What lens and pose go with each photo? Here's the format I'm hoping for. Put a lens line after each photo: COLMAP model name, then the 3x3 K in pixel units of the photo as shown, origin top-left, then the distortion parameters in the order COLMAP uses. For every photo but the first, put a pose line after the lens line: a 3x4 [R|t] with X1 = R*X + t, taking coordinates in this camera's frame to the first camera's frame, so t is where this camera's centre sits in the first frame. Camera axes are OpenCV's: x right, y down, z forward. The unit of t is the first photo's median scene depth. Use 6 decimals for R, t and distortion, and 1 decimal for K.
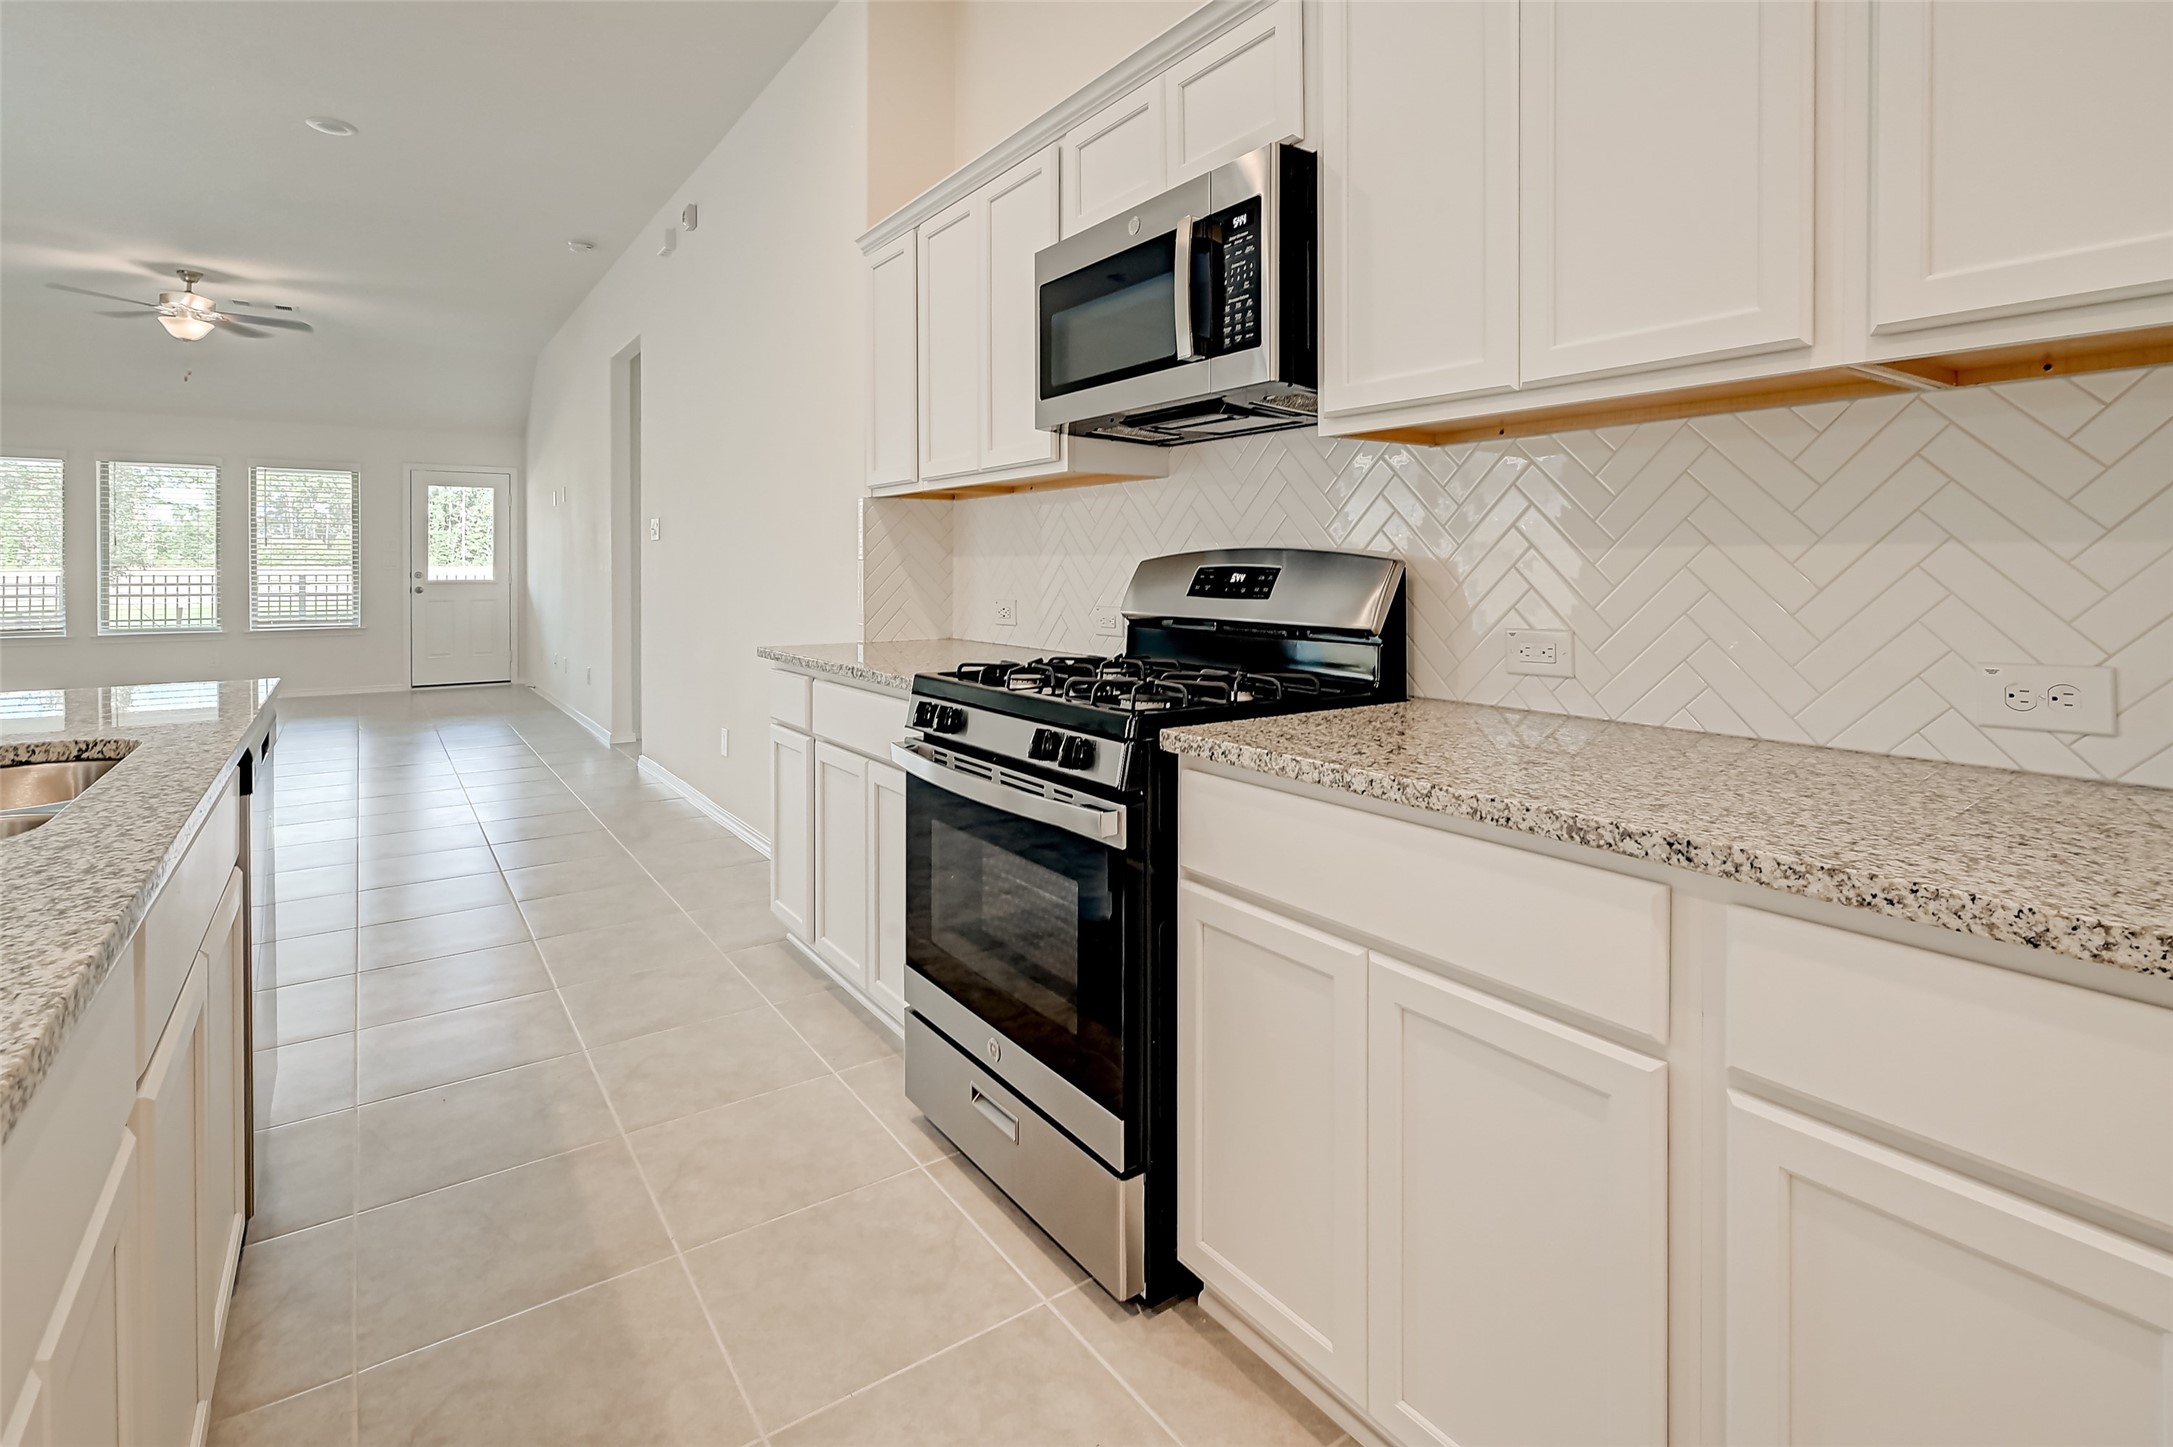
lens RADIAL K [[1042.8, 0, 1089.8], [0, 1042.8, 572.8], [0, 0, 1]] dist [-0.002724, -0.000303]
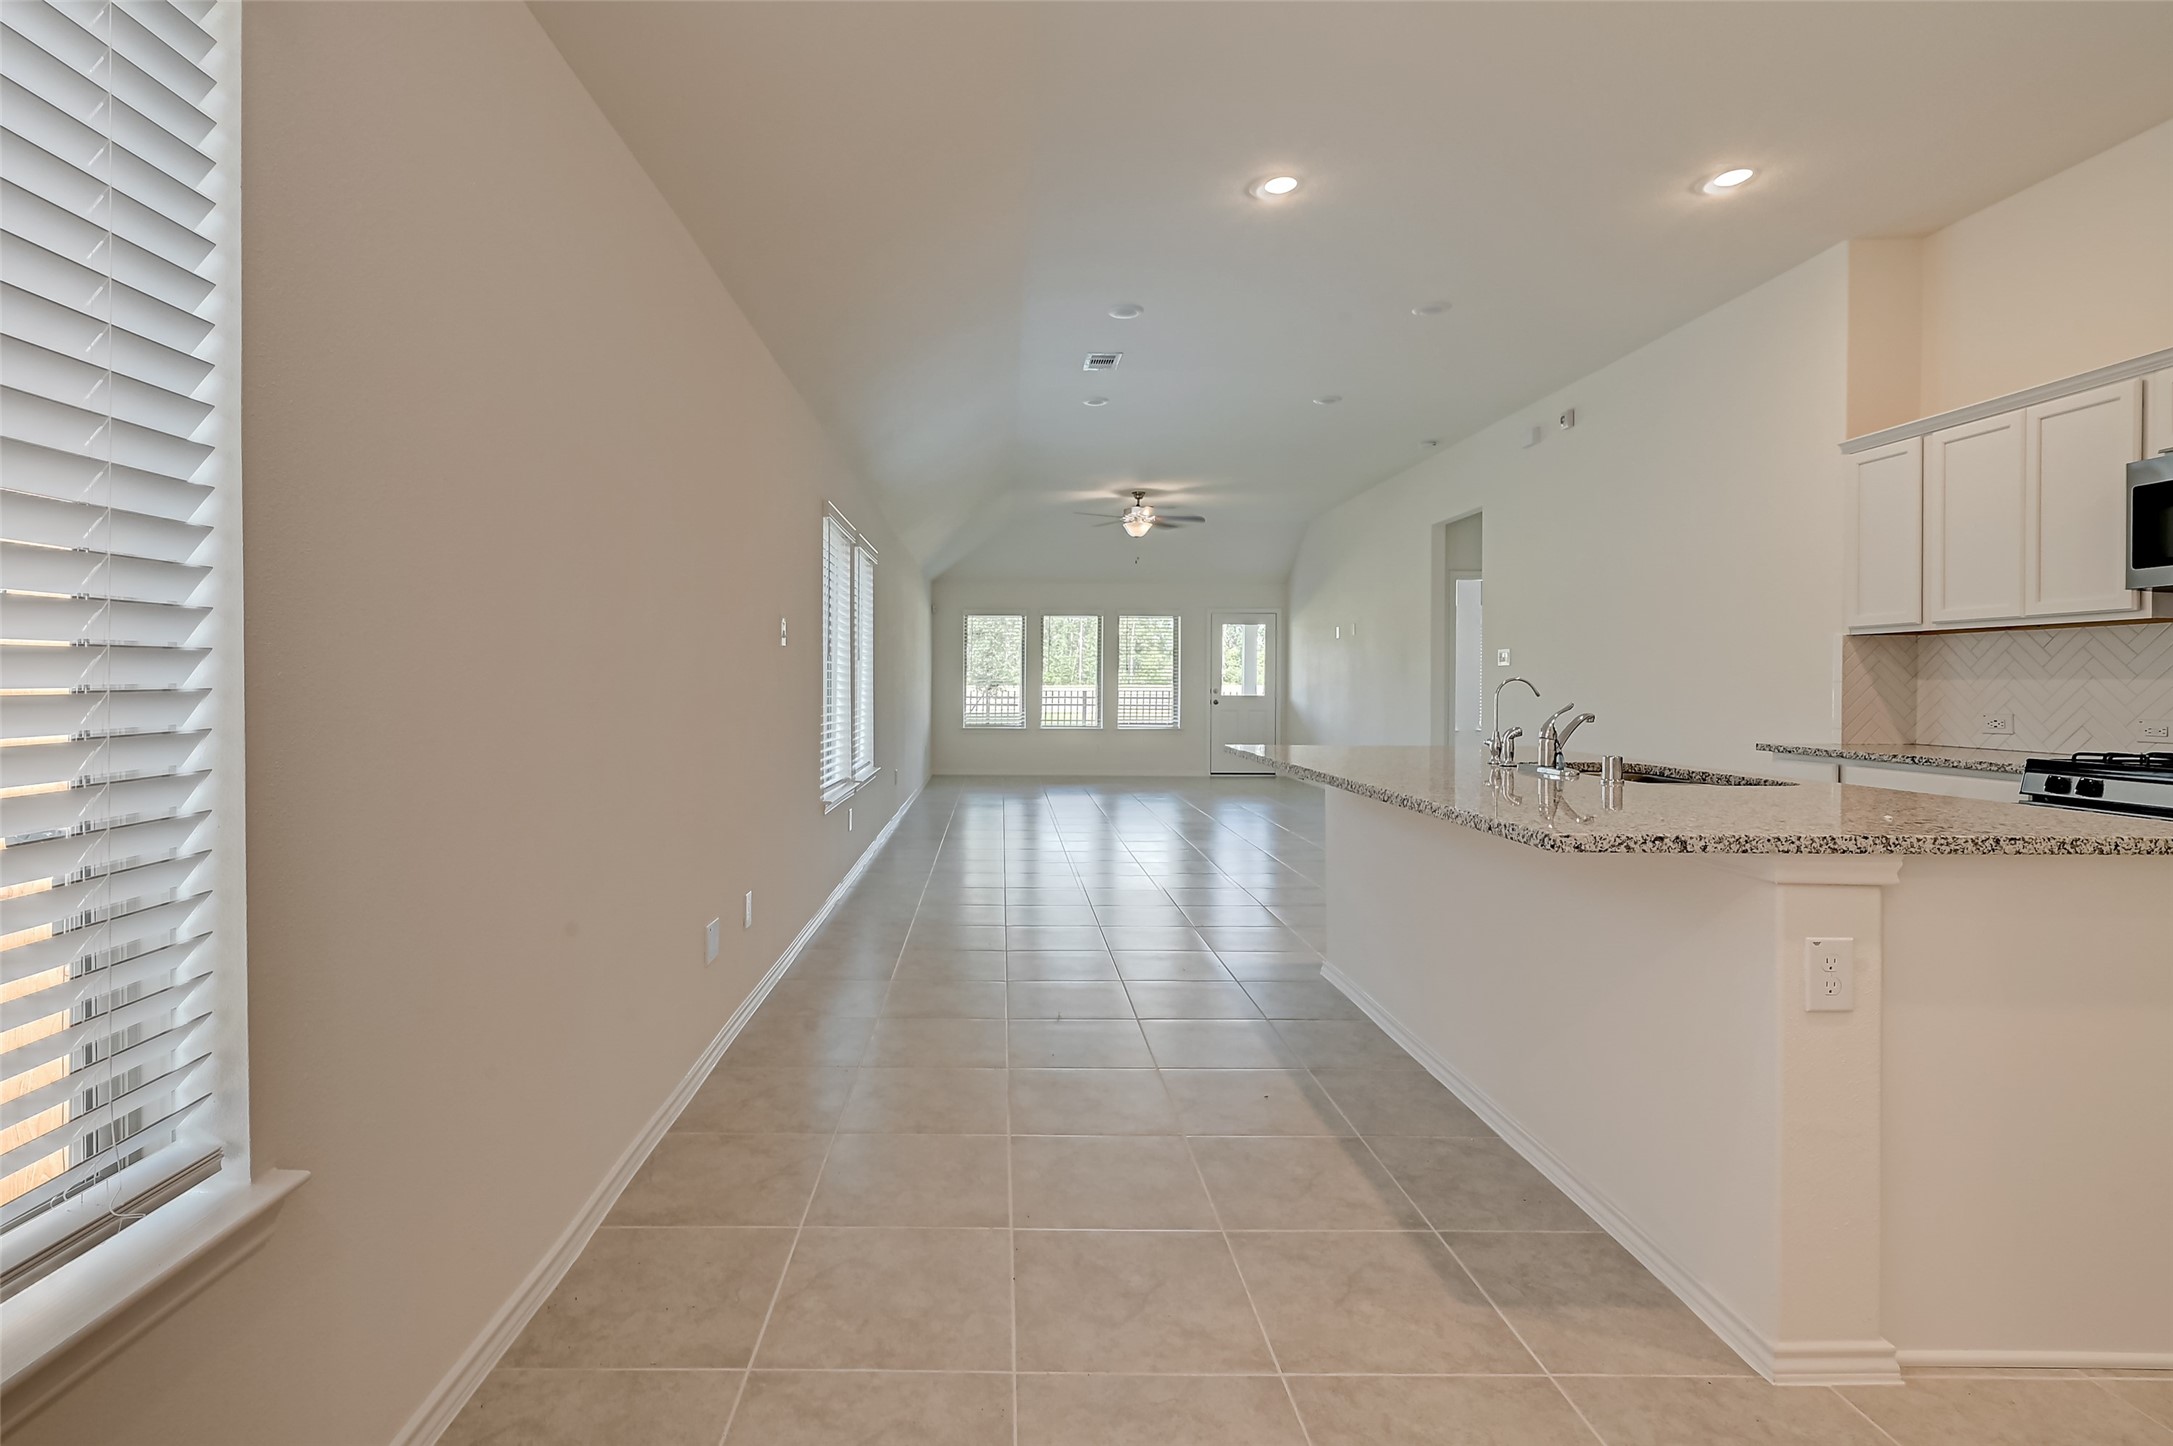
lens RADIAL K [[1003.7, 0, 990.0], [0, 1003.7, 693.8], [0, 0, 1]] dist [-0.002909, -0.000356]
pose [[0.808578, 0.008955, -0.588321, -0.540860], [-0.007588, 0.999960, 0.004791, 0.007651], [0.588340, 0.000590, 0.808613, -1.067830]]
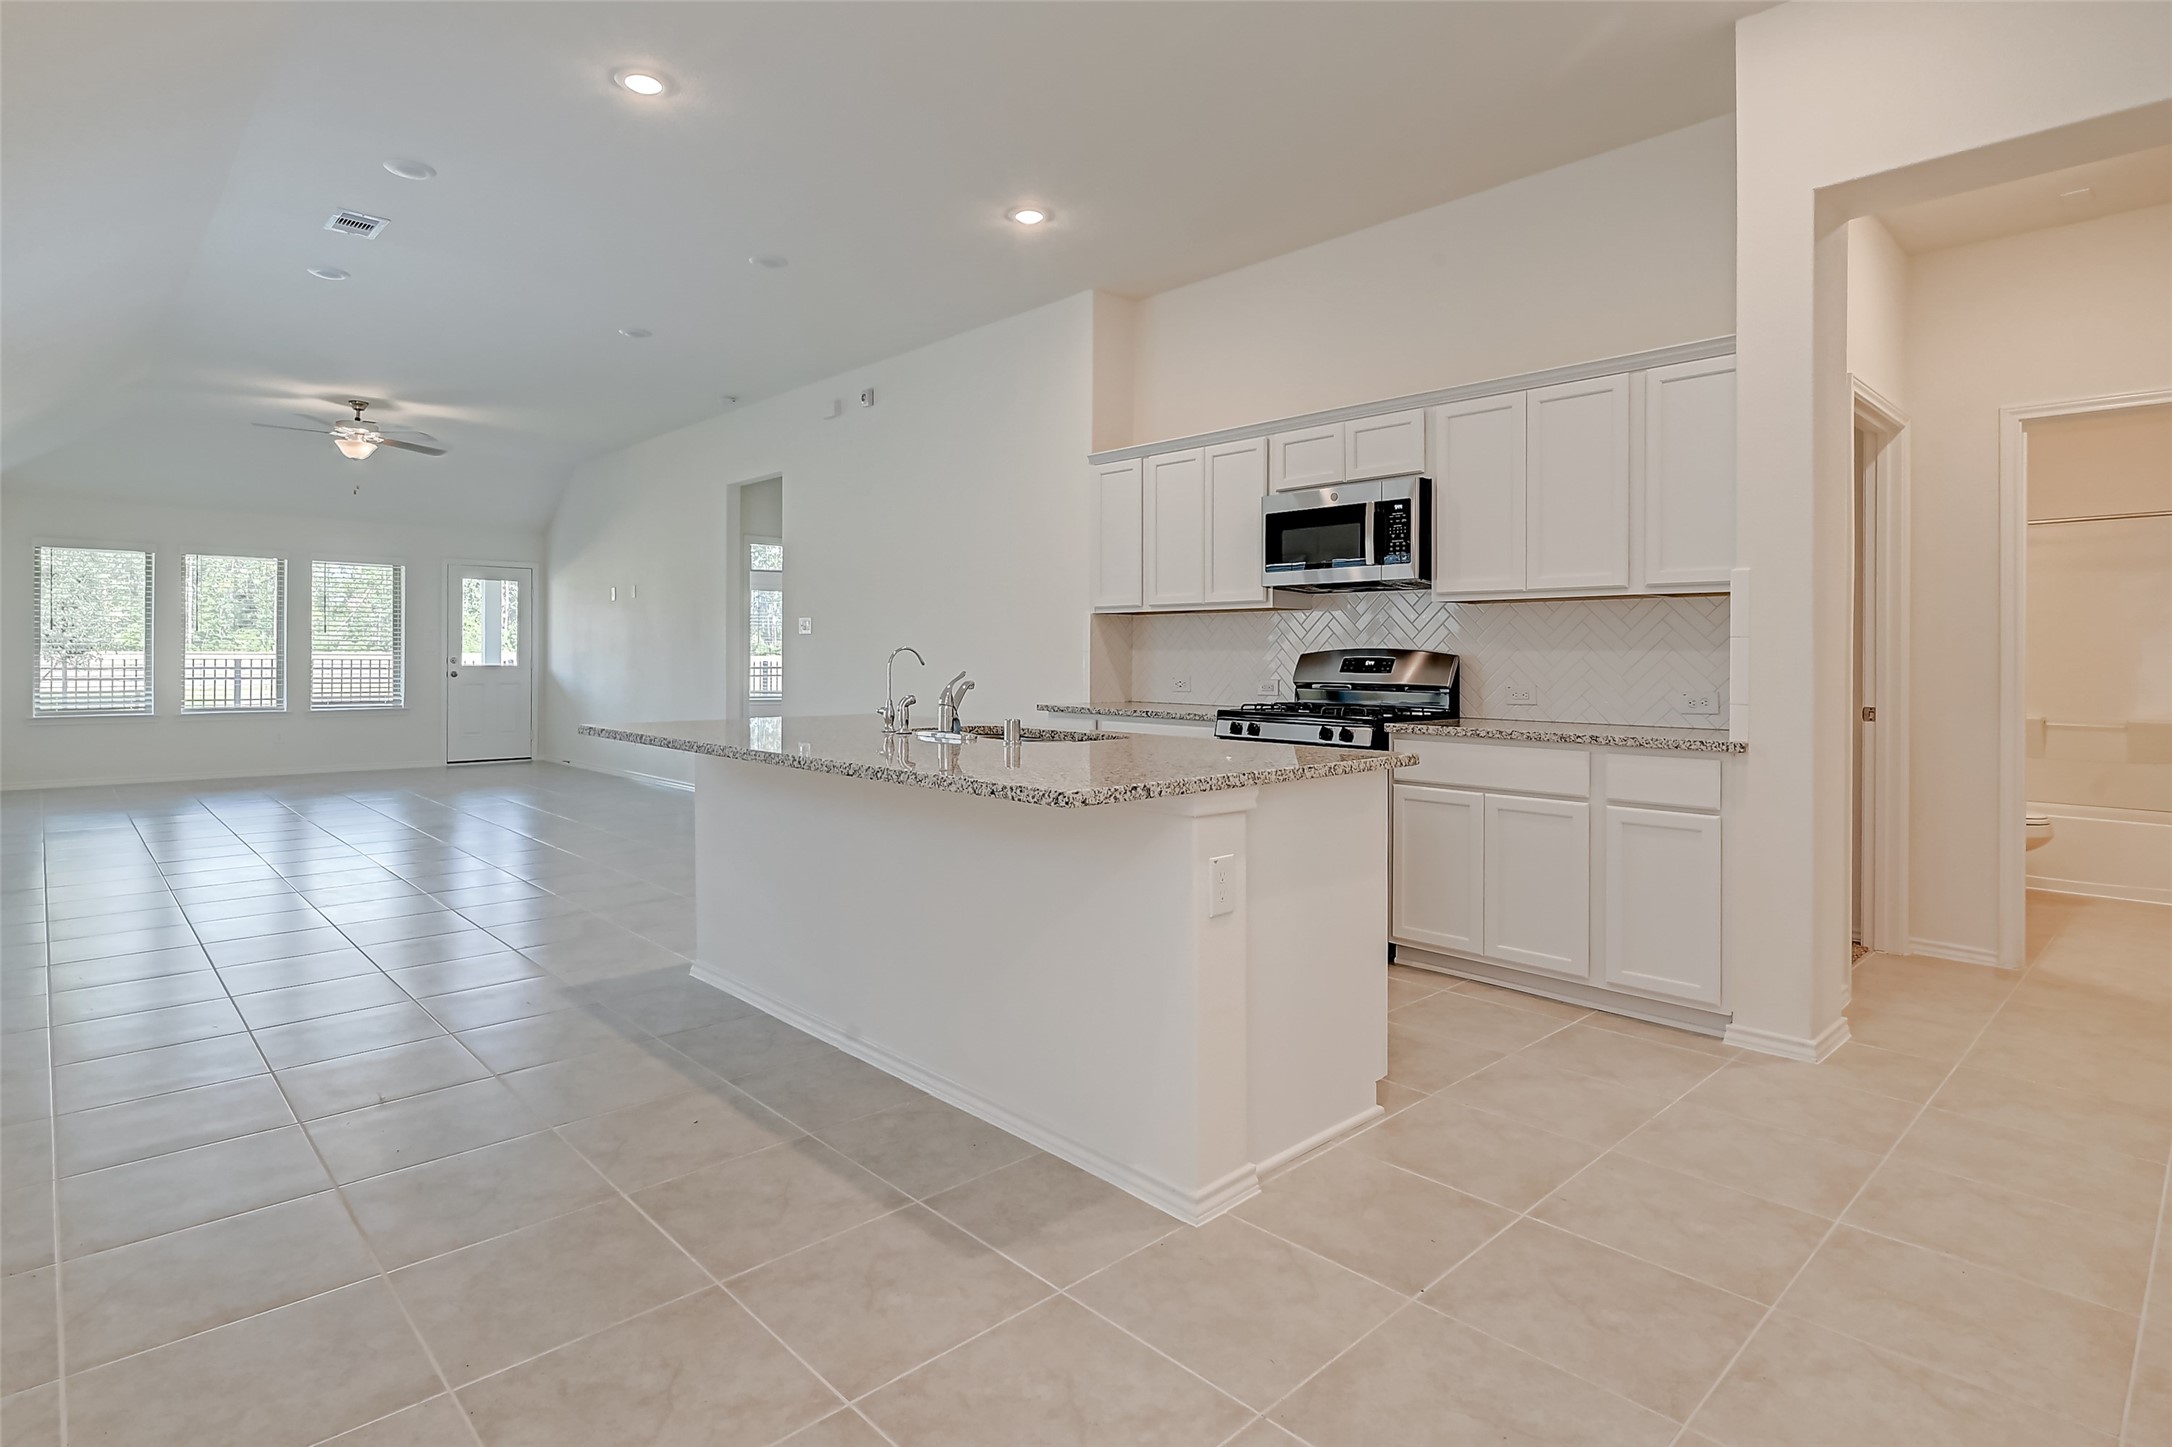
lens RADIAL K [[1106.5, 0, 1056.3], [0, 1106.5, 656.8], [0, 0, 1]] dist [-0.010813, 0.000484]
pose [[0.991737, 0.006152, 0.128138, -0.769178], [-0.005535, 0.999971, -0.005175, 0.007538], [-0.128166, 0.004423, 0.991743, -1.106815]]
